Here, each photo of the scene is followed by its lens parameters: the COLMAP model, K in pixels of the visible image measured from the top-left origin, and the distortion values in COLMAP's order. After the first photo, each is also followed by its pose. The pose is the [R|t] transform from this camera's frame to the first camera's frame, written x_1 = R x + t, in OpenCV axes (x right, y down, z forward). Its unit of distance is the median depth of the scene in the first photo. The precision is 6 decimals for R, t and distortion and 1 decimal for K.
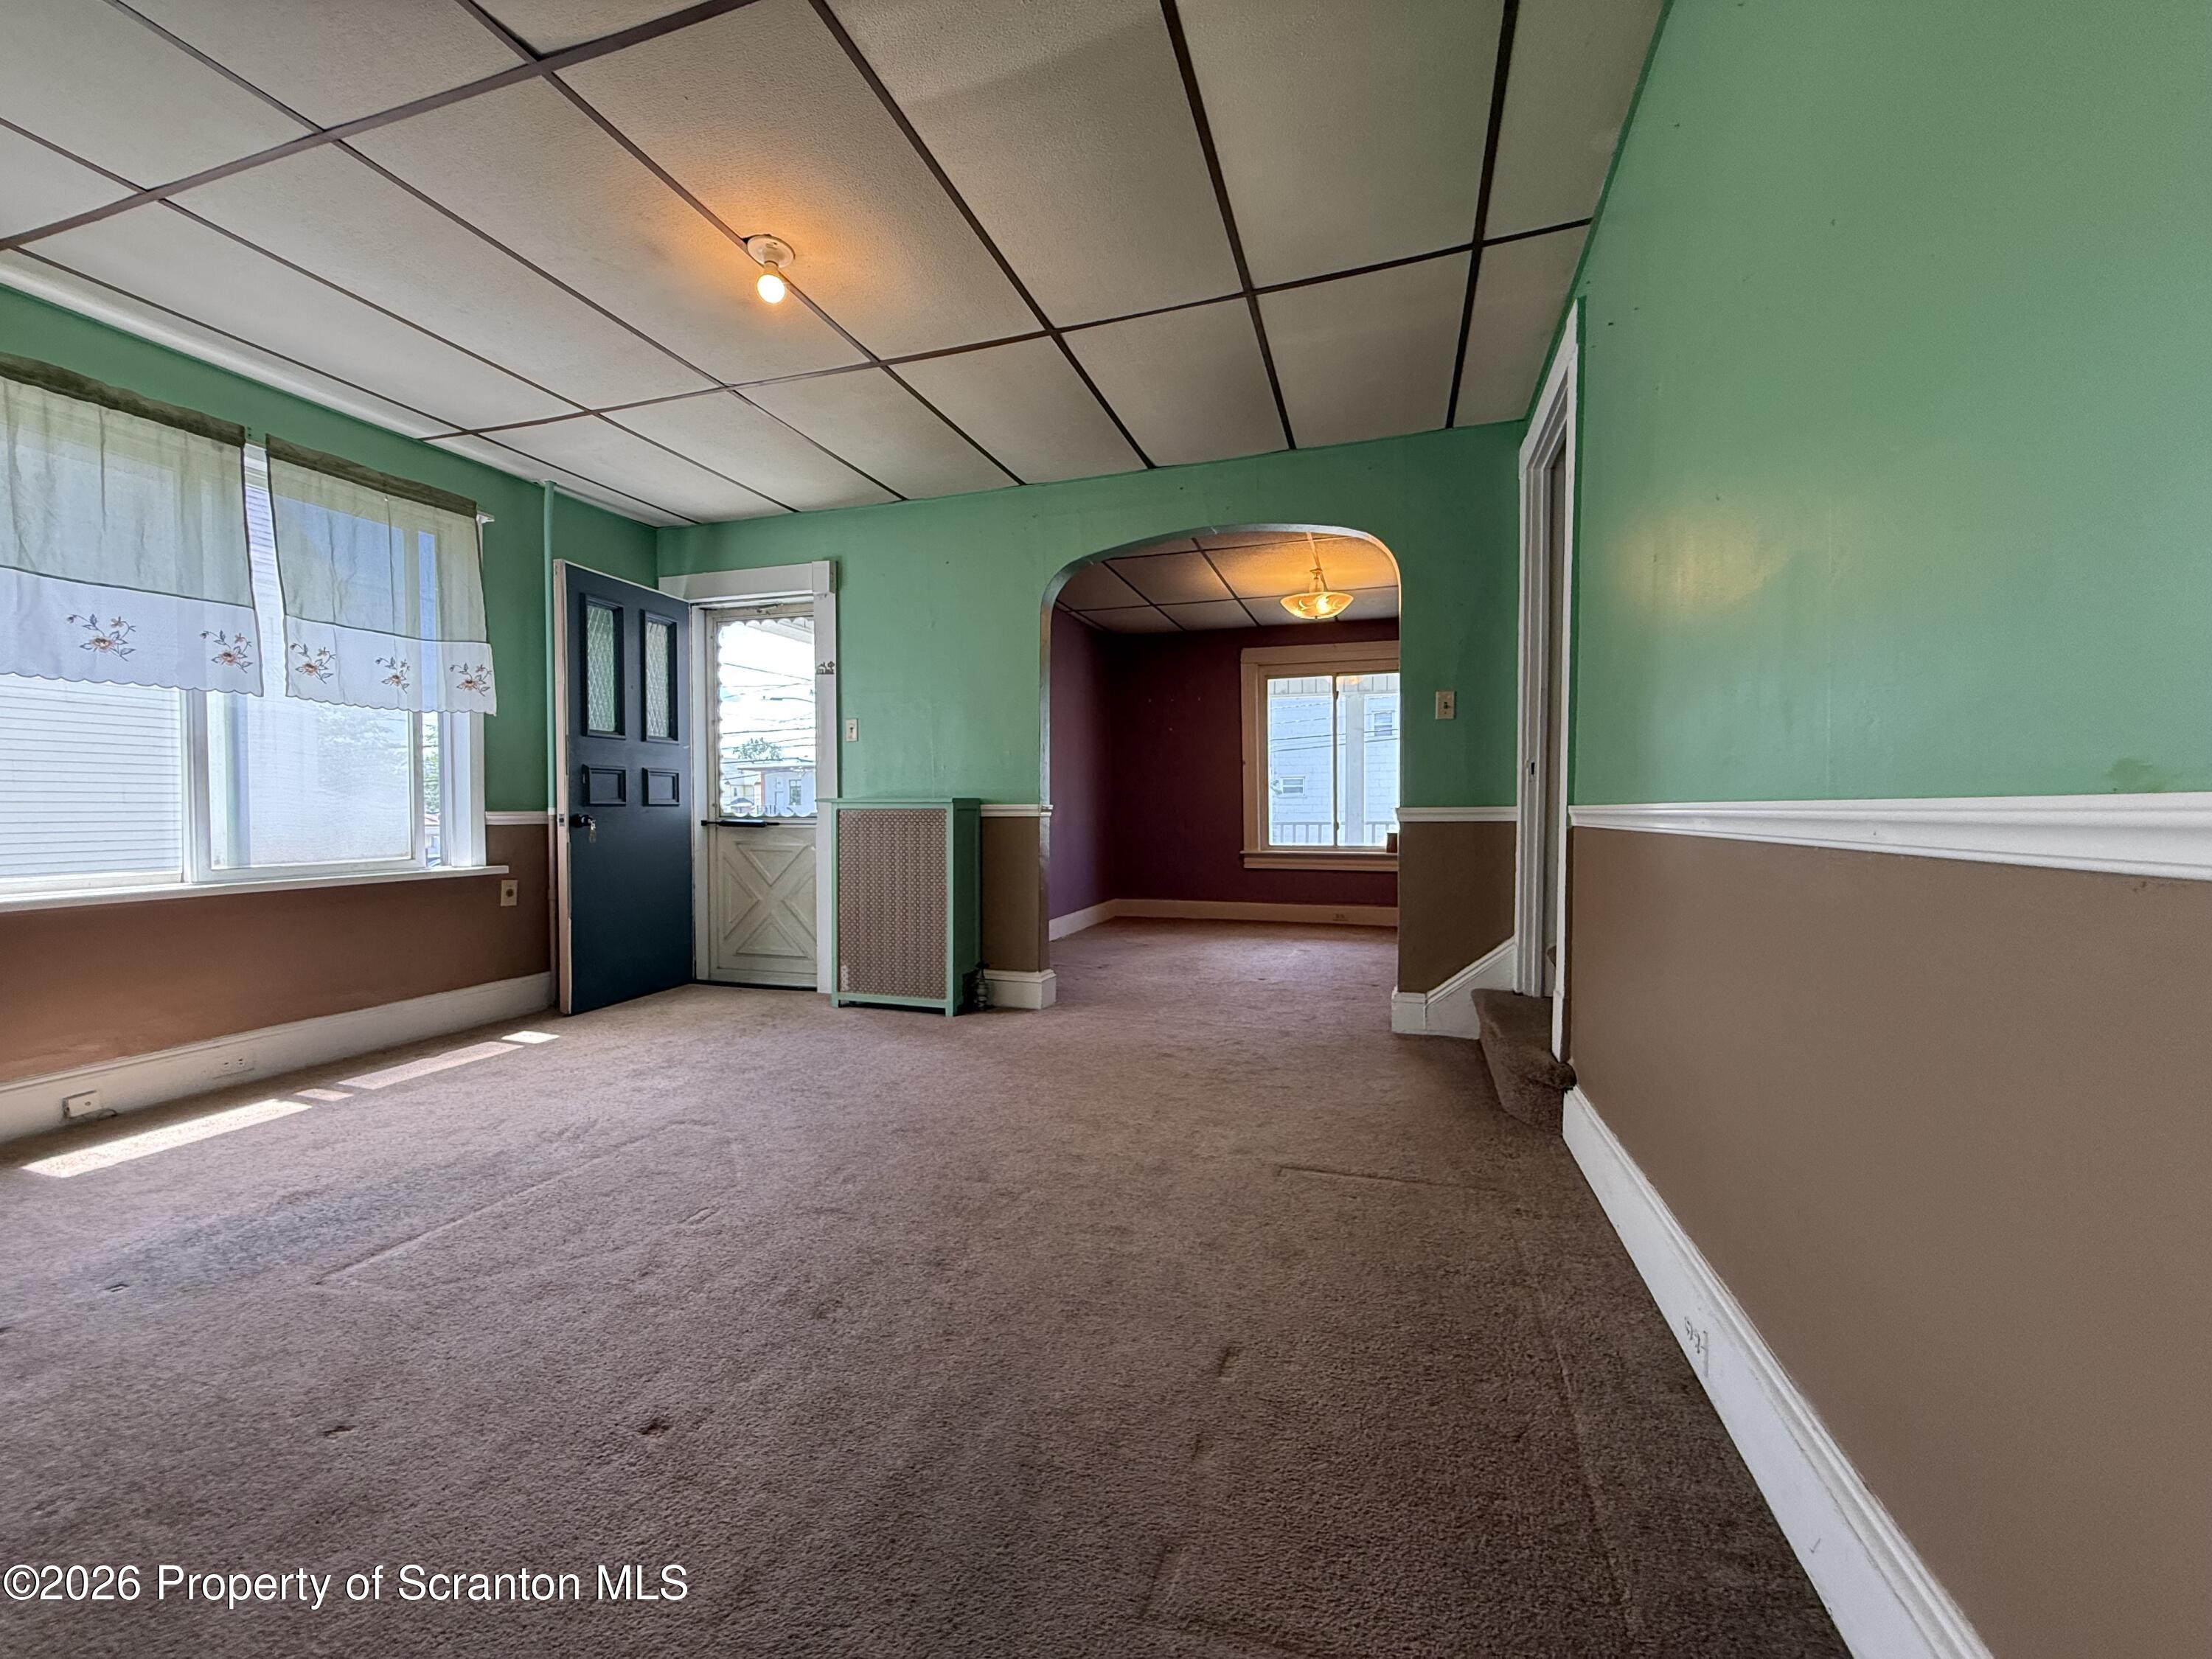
lens RADIAL K [[884.7, 0, 1106.0], [0, 884.7, 830.9], [0, 0, 1]] dist [0.002135, -0.001144]
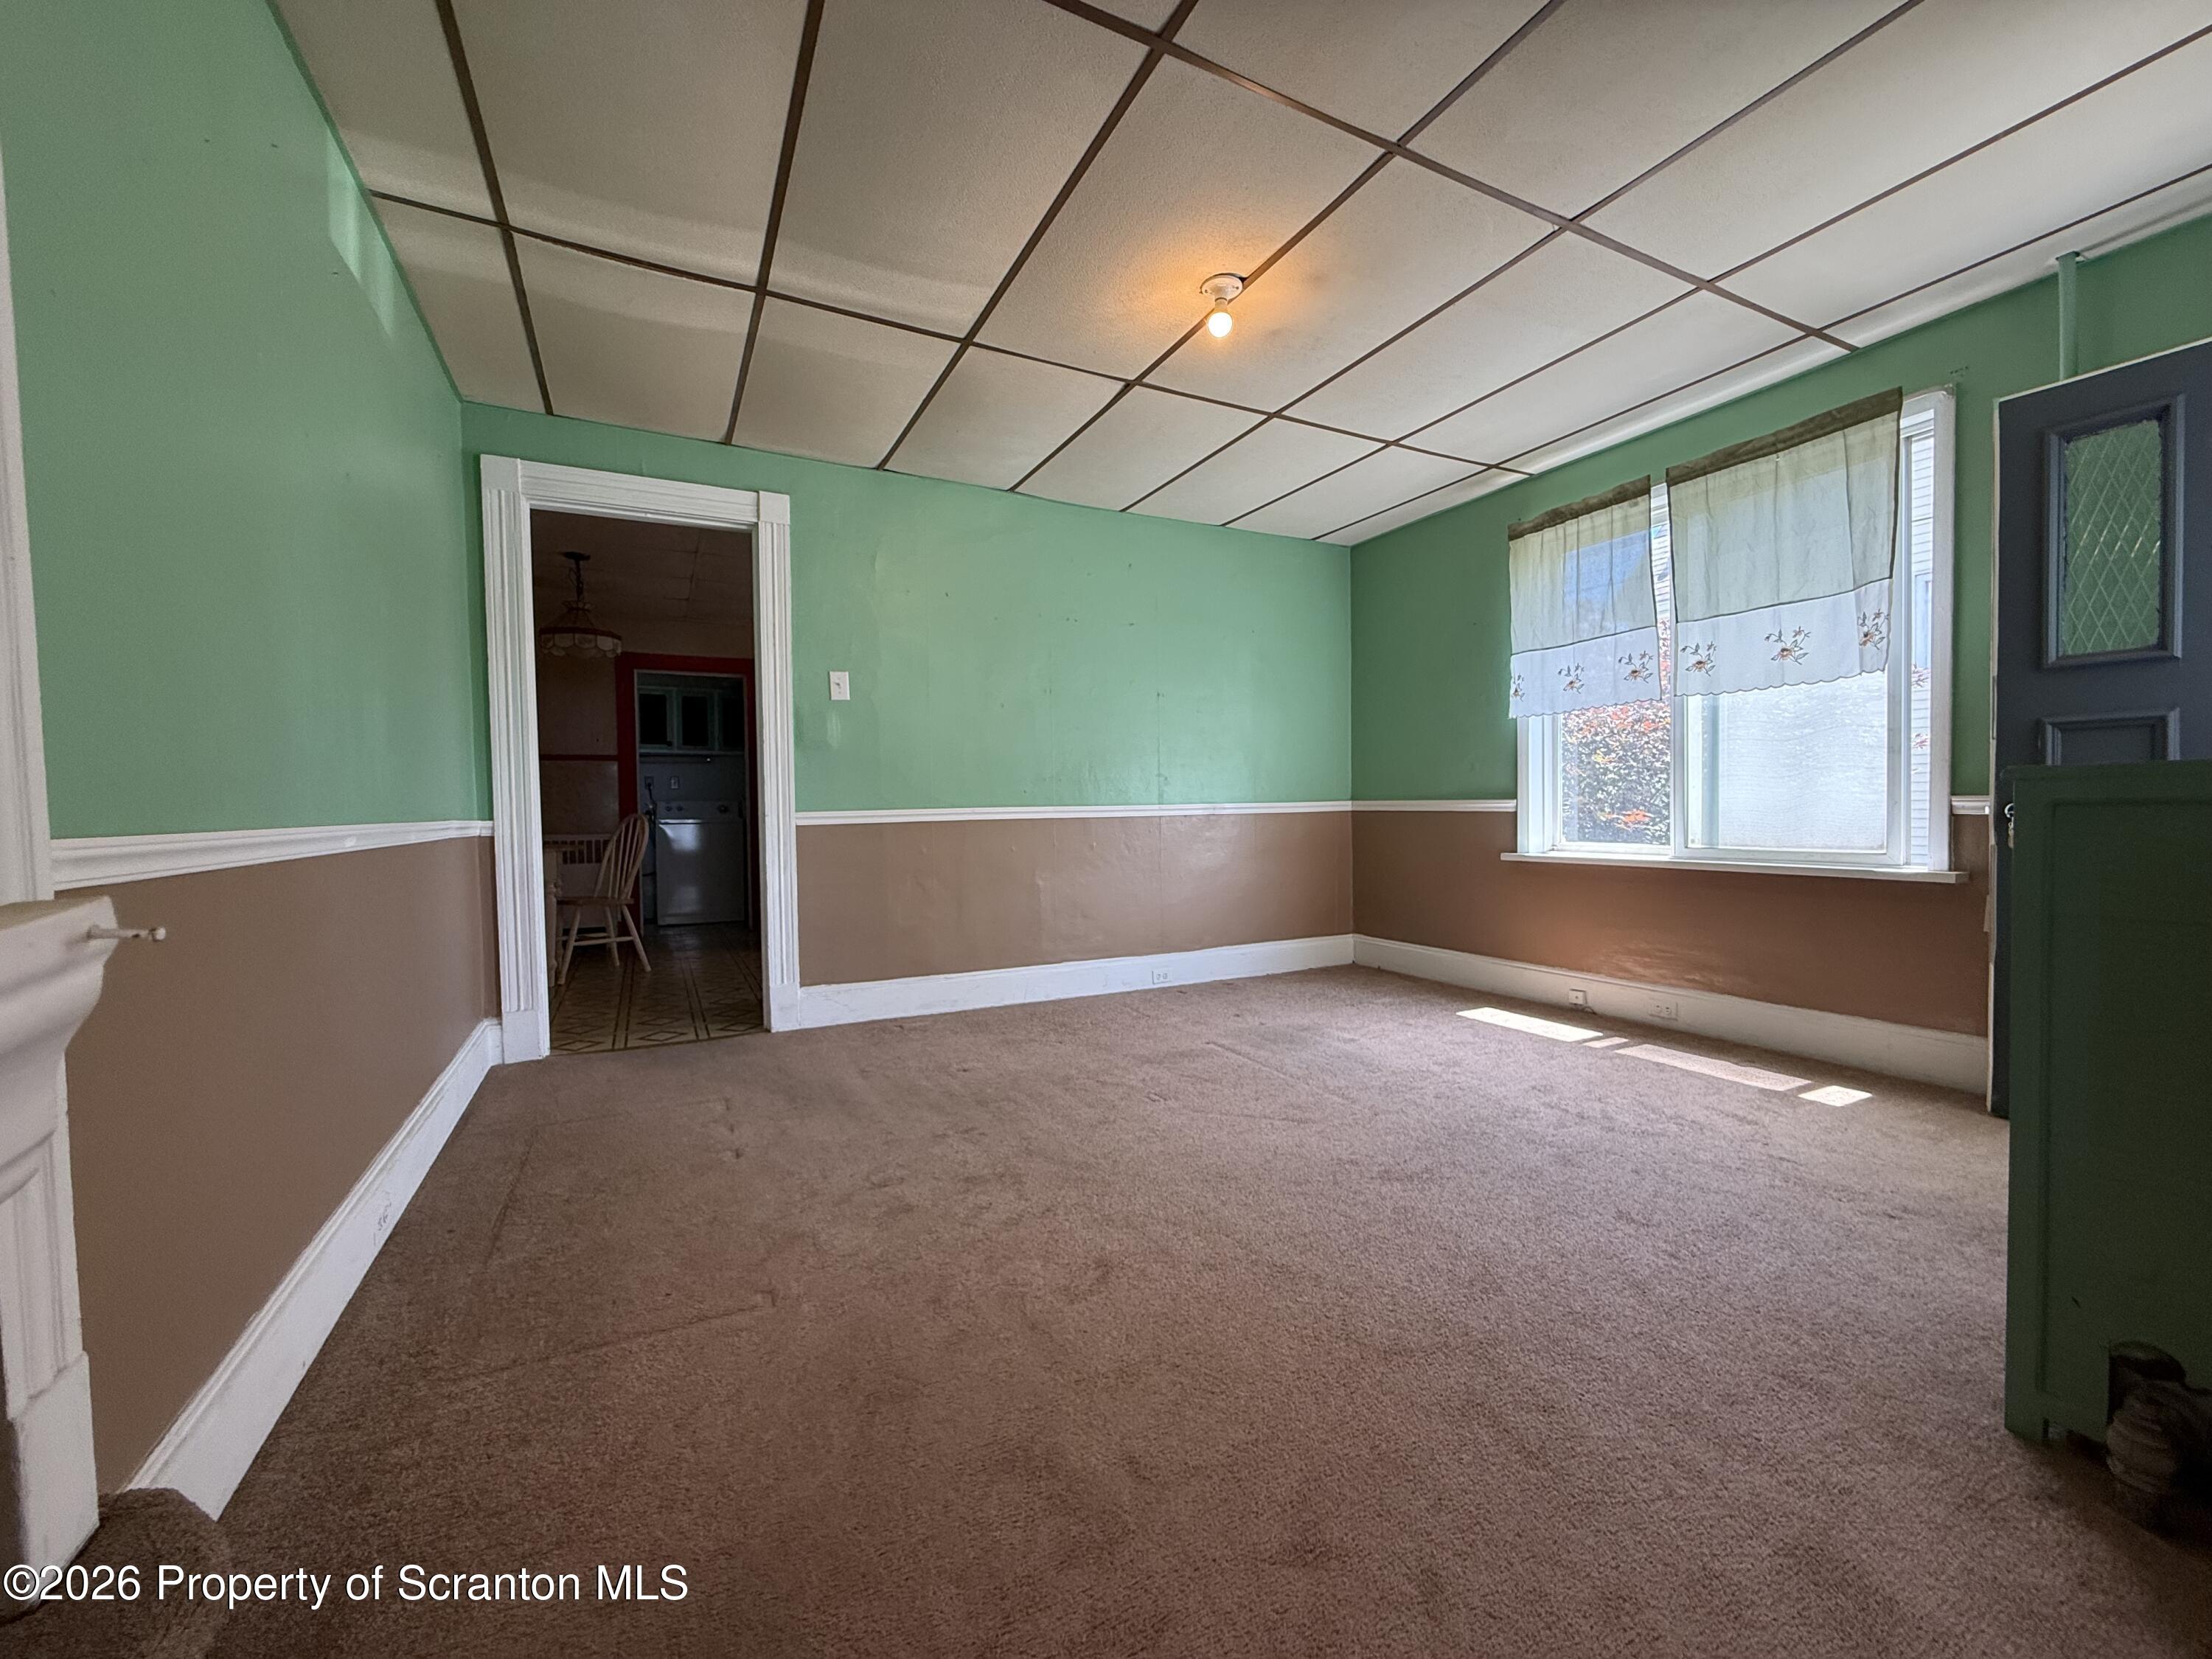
lens RADIAL K [[884.7, 0, 1100.1], [0, 884.7, 831.1], [0, 0, 1]] dist [0.002135, -0.001144]
pose [[-0.714557, 0.036168, -0.698642, 0.379316], [0.002313, 0.998779, 0.049341, -0.037965], [0.699574, 0.033641, -0.713768, 1.280991]]
